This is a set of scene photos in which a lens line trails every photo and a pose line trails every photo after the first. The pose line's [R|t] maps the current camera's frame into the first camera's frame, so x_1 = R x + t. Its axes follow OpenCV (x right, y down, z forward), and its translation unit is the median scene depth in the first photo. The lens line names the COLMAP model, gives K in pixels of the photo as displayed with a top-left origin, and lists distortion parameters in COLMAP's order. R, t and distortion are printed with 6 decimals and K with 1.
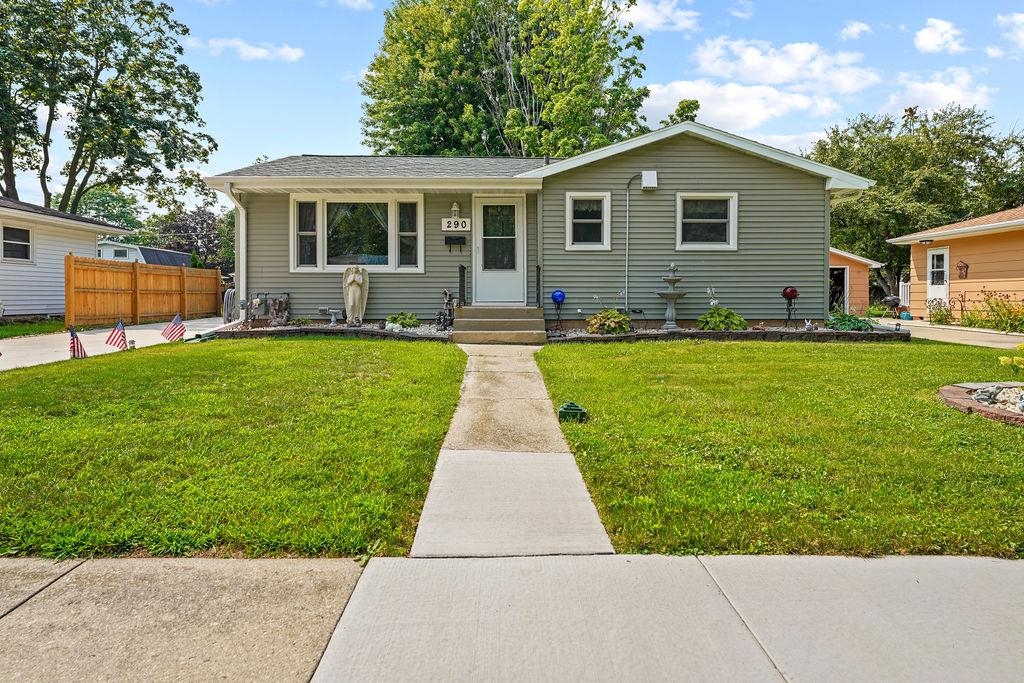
lens RADIAL K [[582.2, 0, 479.9], [0, 582.2, 304.9], [0, 0, 1]] dist [-0.003186, 0.001401]
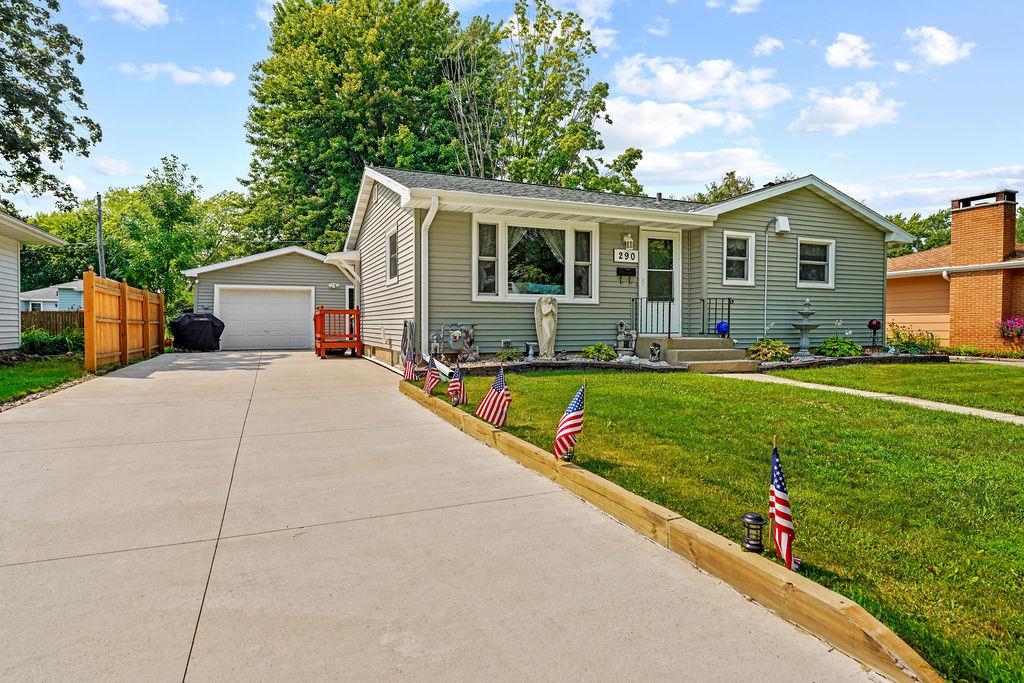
lens RADIAL K [[582.2, 0, 516.4], [0, 582.2, 342.8], [0, 0, 1]] dist [-0.003186, 0.001401]
pose [[0.925490, -0.010843, 0.378616, -0.599548], [0.005939, 0.999883, 0.014117, -0.004064], [-0.378725, -0.010816, 0.925446, 0.145431]]
